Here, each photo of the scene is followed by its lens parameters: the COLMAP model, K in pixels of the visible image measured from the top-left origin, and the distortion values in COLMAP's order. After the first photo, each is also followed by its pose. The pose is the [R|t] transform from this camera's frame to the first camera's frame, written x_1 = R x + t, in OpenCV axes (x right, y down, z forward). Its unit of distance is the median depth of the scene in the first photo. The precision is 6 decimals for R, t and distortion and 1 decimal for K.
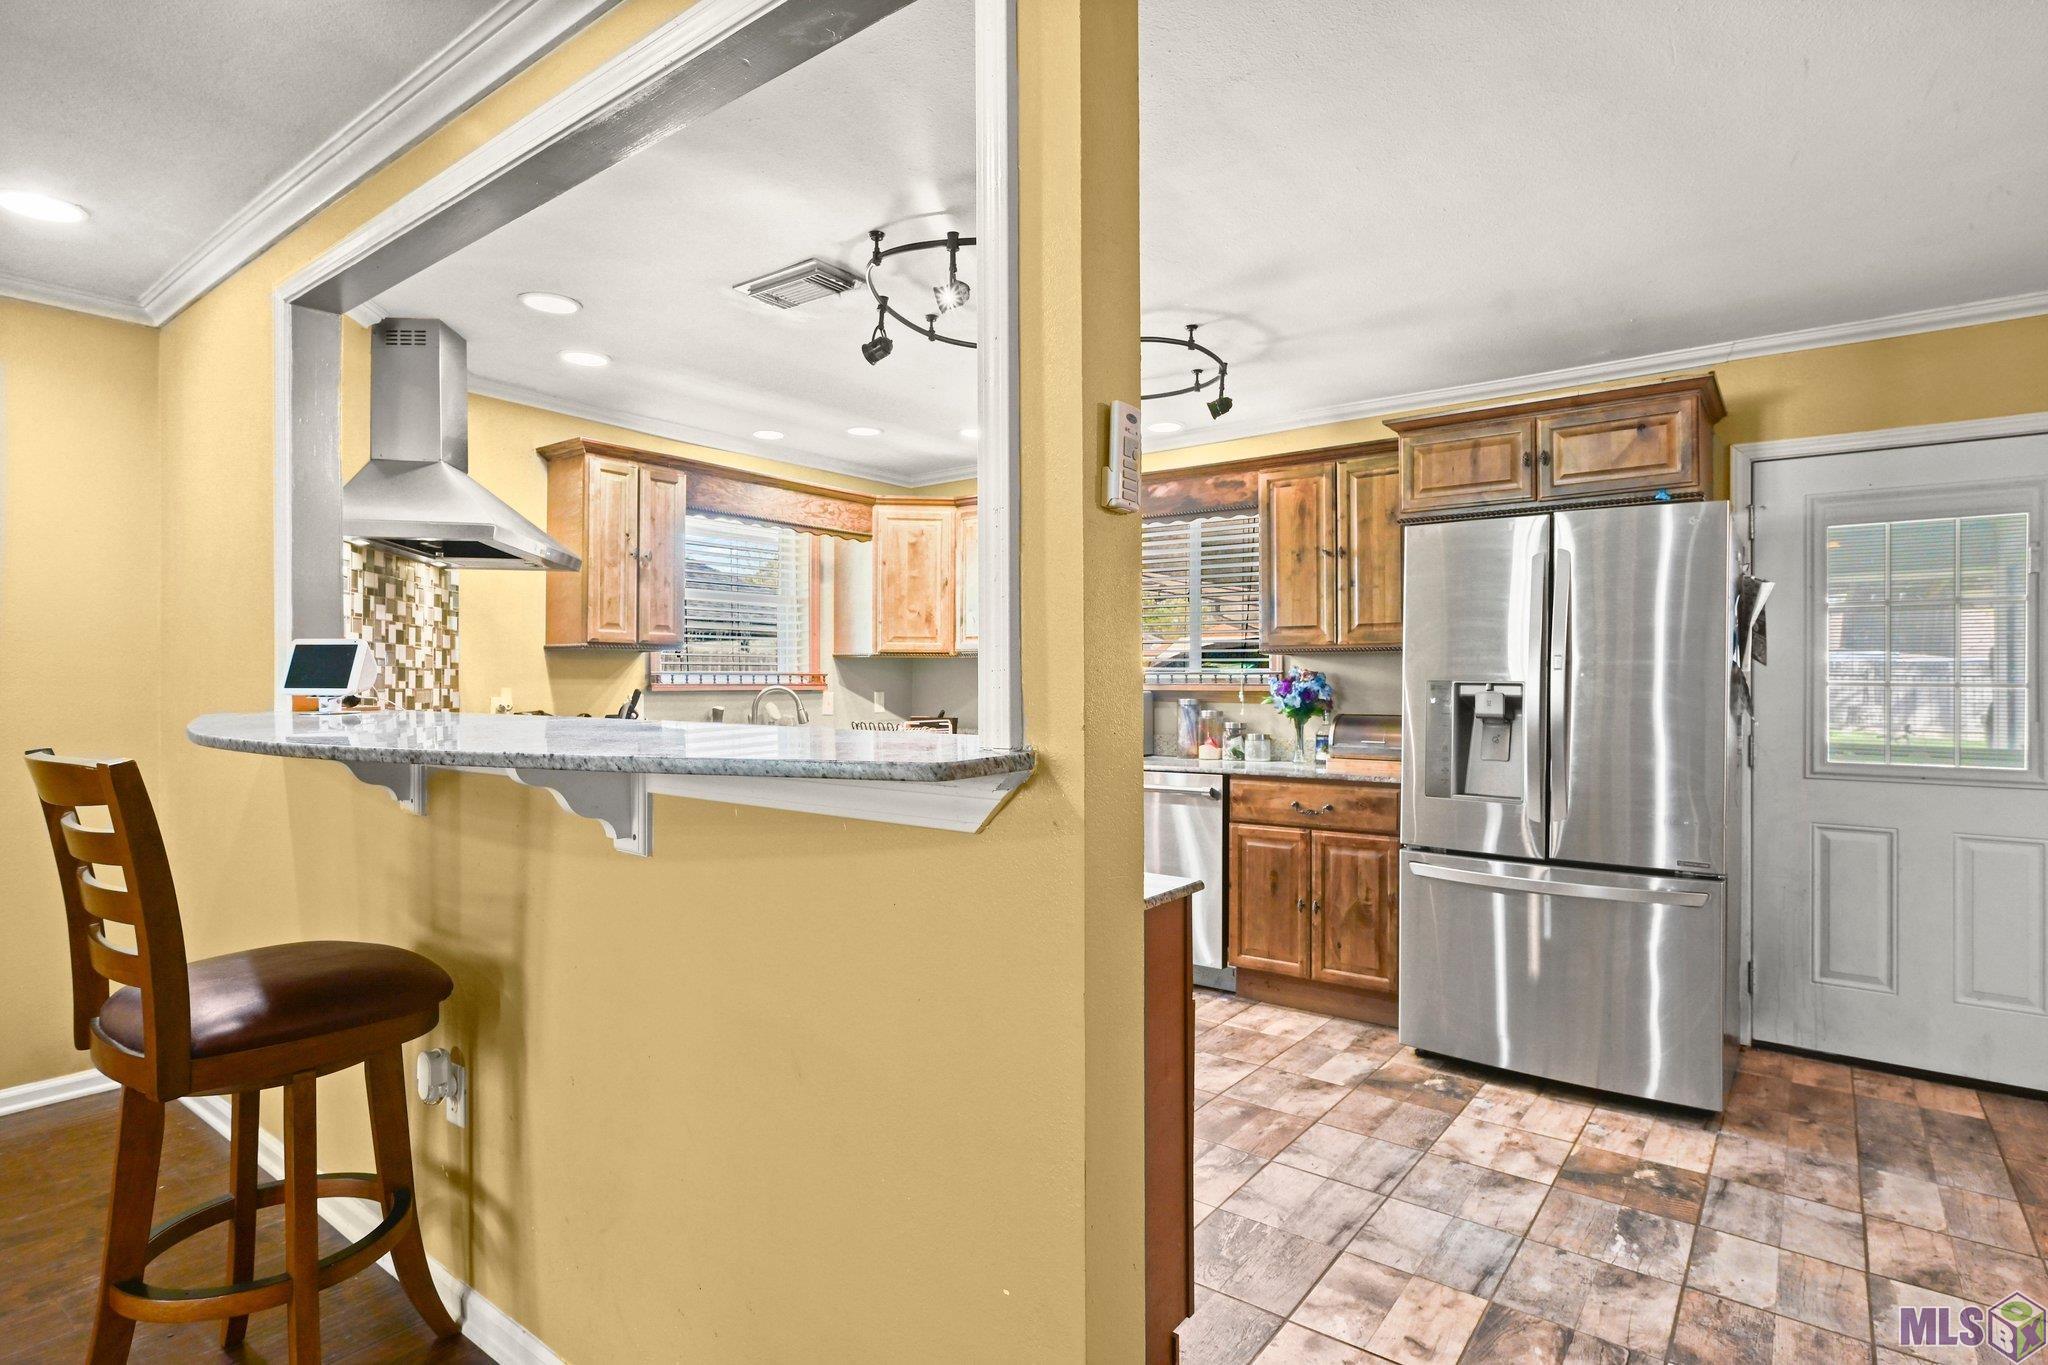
lens RADIAL K [[1042.6, 0, 1024.0], [0, 1042.6, 682.5], [0, 0, 1]] dist [-0.000483, 0.000260]
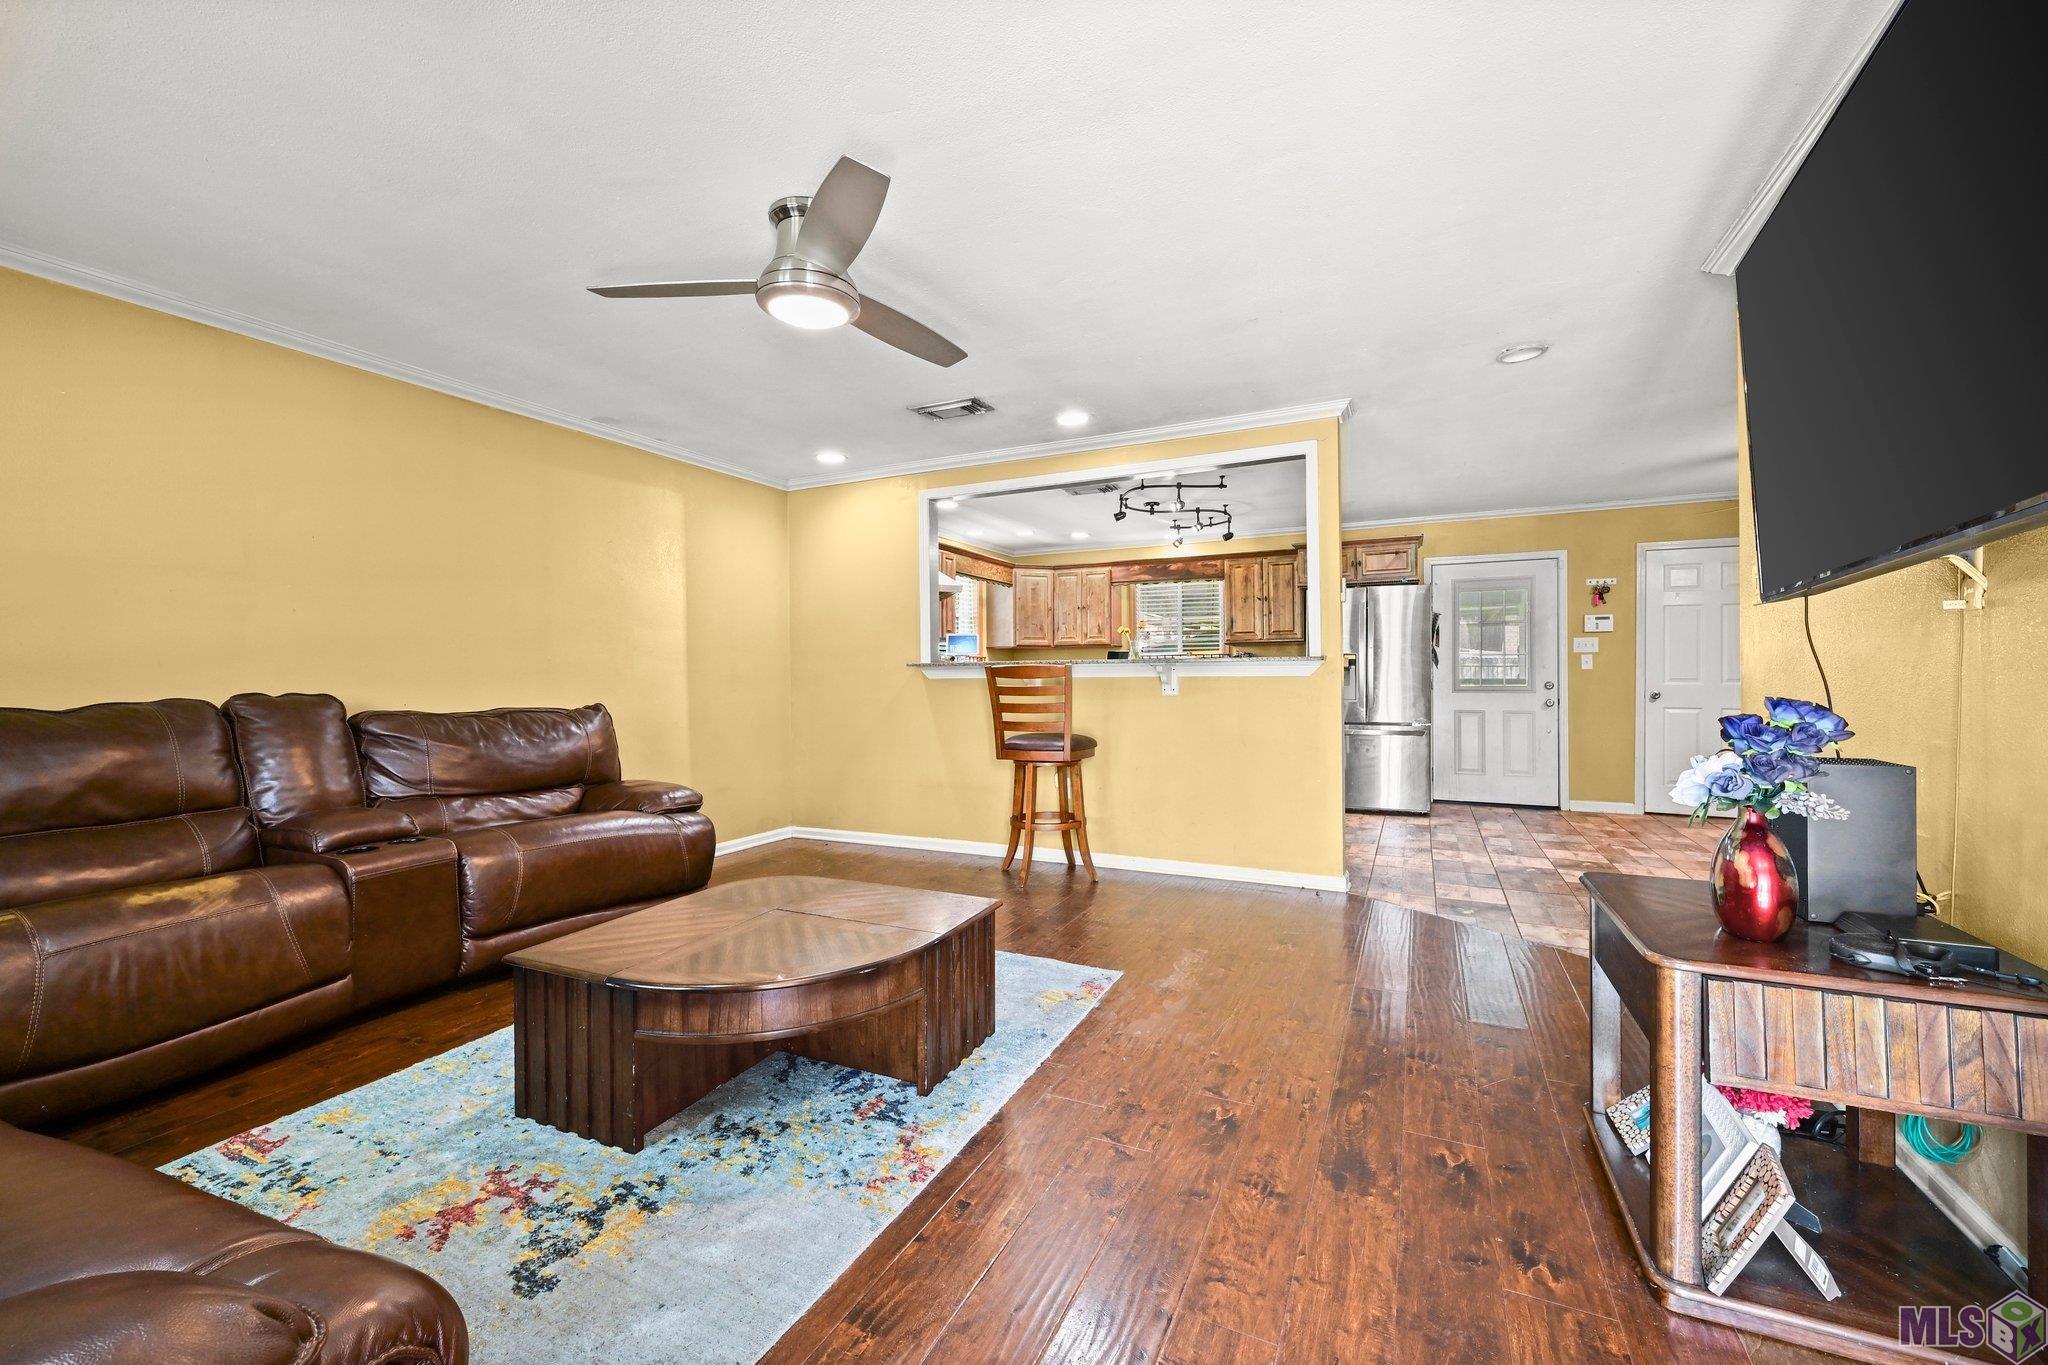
lens RADIAL K [[815.2, 0, 1024.0], [0, 815.2, 682.5], [0, 0, 1]] dist [0.000522, 0.000009]
pose [[0.980080, -0.008582, 0.198419, -0.536977], [0.008180, 0.999962, 0.002848, 0.044729], [-0.198436, -0.001168, 0.980113, -0.595611]]
